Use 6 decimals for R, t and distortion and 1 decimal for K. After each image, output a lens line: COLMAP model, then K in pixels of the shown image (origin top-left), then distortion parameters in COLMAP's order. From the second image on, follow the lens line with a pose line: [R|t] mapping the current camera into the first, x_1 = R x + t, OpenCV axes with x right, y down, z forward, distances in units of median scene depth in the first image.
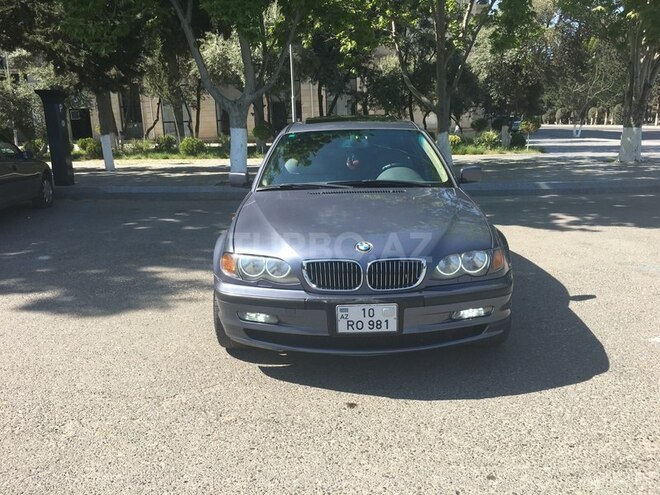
lens RADIAL K [[555.2, 0, 330.0], [0, 555.2, 247.5], [0, 0, 1]] dist [0.101617, -0.148162]
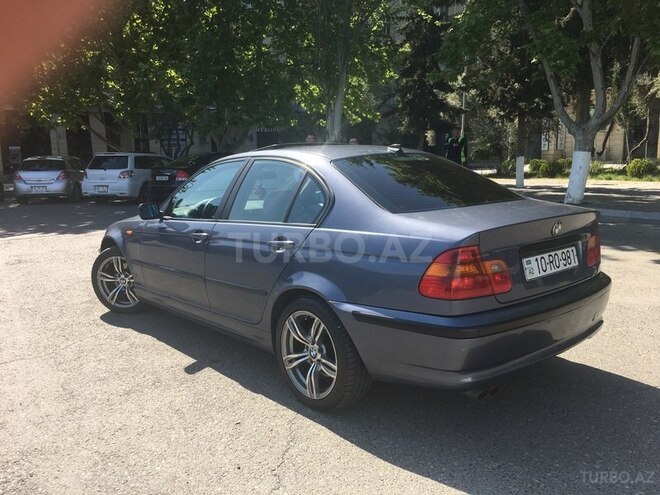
lens RADIAL K [[568.7, 0, 330.0], [0, 568.7, 247.5], [0, 0, 1]] dist [0.109819, -0.156794]
pose [[0.614017, 0.136885, -0.777333, 0.329383], [-0.164300, 0.985440, 0.043751, -0.007948], [0.772003, 0.100852, 0.627566, -0.005790]]
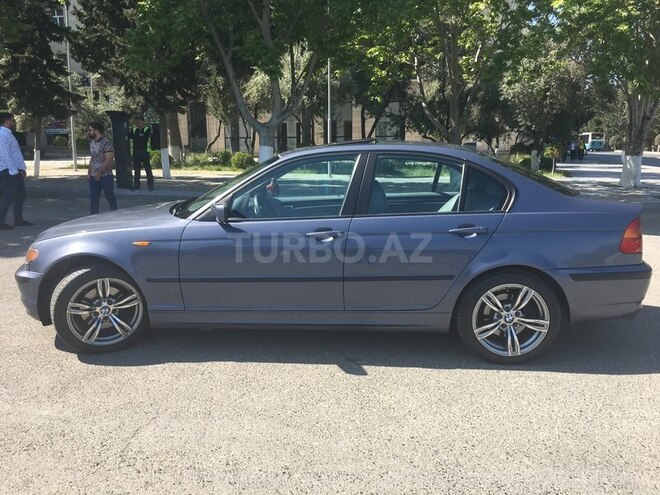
lens RADIAL K [[555.2, 0, 330.0], [0, 555.2, 247.5], [0, 0, 1]] dist [0.101617, -0.148162]
pose [[0.992724, 0.049696, -0.109680, 0.093235], [-0.053032, 0.998208, -0.027703, 0.023964], [0.108107, 0.033318, 0.993581, -0.134574]]
